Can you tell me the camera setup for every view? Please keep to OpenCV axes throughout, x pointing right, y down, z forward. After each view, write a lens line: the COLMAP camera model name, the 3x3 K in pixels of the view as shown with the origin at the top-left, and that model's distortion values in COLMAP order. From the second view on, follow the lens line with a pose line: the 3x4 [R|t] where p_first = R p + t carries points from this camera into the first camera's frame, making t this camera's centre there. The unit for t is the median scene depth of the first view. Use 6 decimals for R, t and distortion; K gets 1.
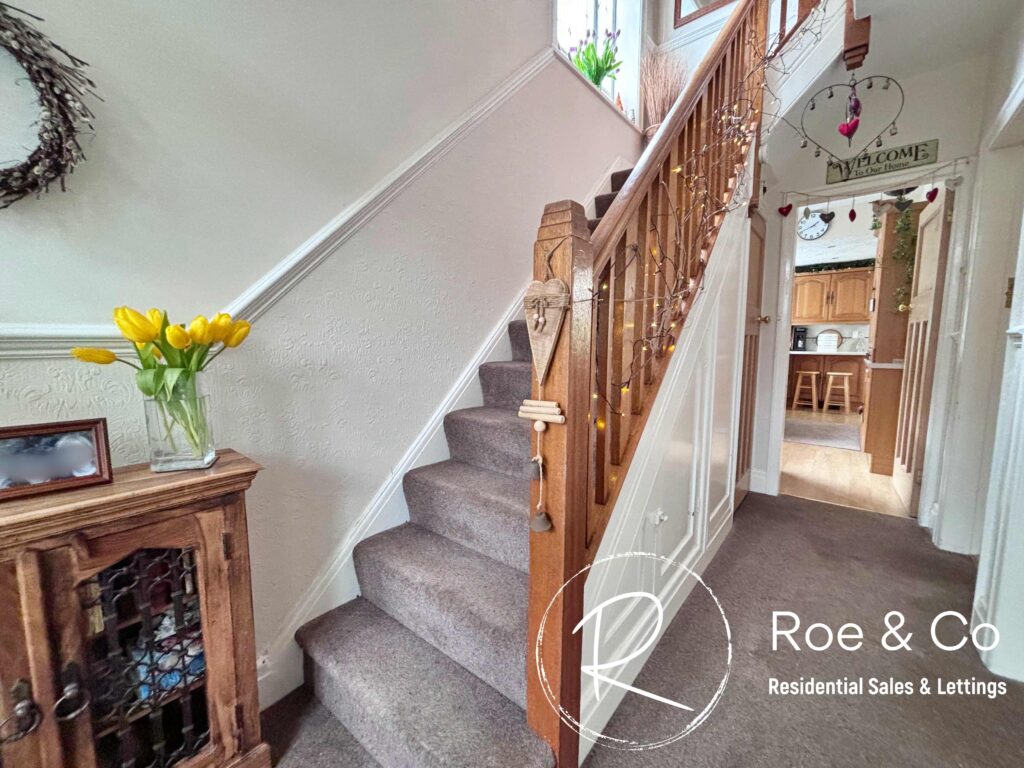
lens RADIAL K [[412.5, 0, 518.9], [0, 412.5, 383.8], [0, 0, 1]] dist [0.012433, -0.002863]
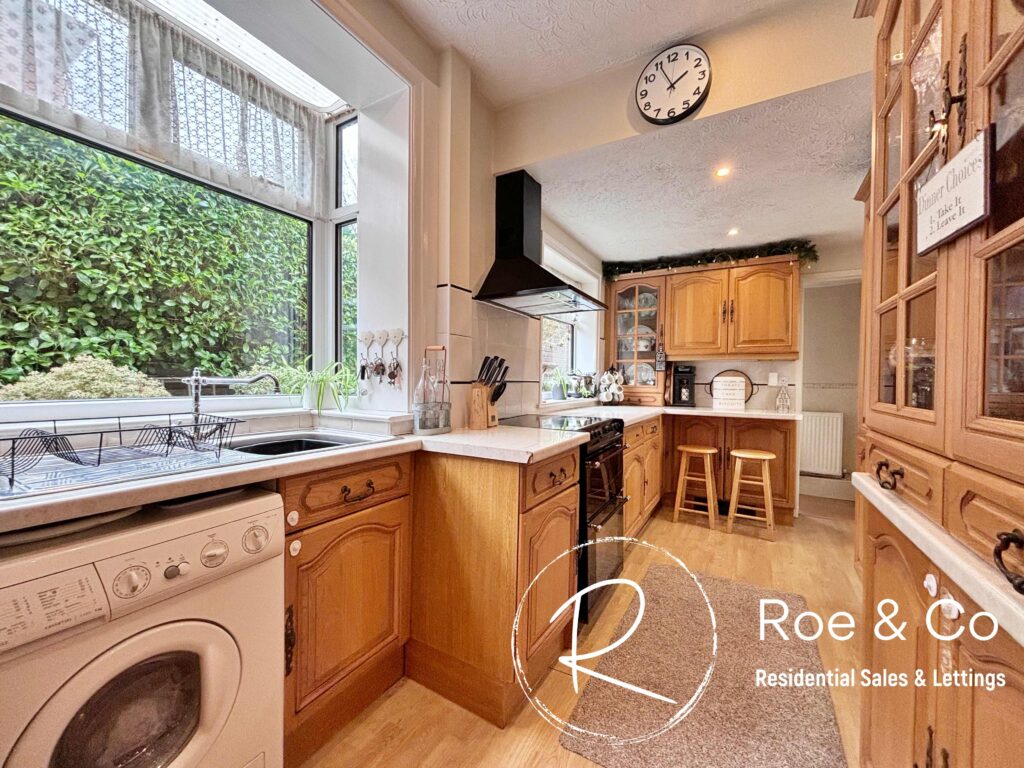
lens RADIAL K [[412.5, 0, 517.1], [0, 412.5, 383.4], [0, 0, 1]] dist [0.012433, -0.002863]
pose [[0.987656, 0.011977, 0.156180, 0.387610], [0.003227, 0.995305, -0.096737, -0.060791], [-0.156605, 0.096047, 0.982980, 0.512863]]
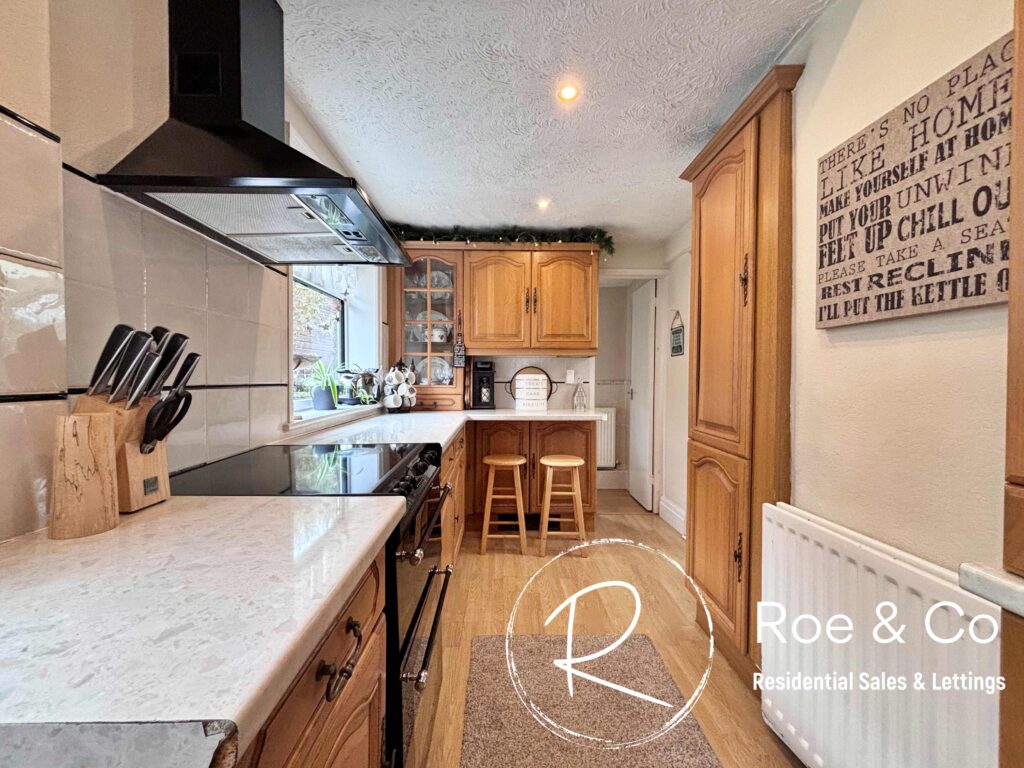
lens RADIAL K [[412.5, 0, 512.0], [0, 412.5, 388.5], [0, 0, 1]] dist [0.012433, -0.002863]
pose [[0.767900, -0.009831, 0.640494, 0.420493], [0.060704, 0.996499, -0.057484, -0.078324], [-0.637687, 0.083023, 0.765808, 0.650894]]
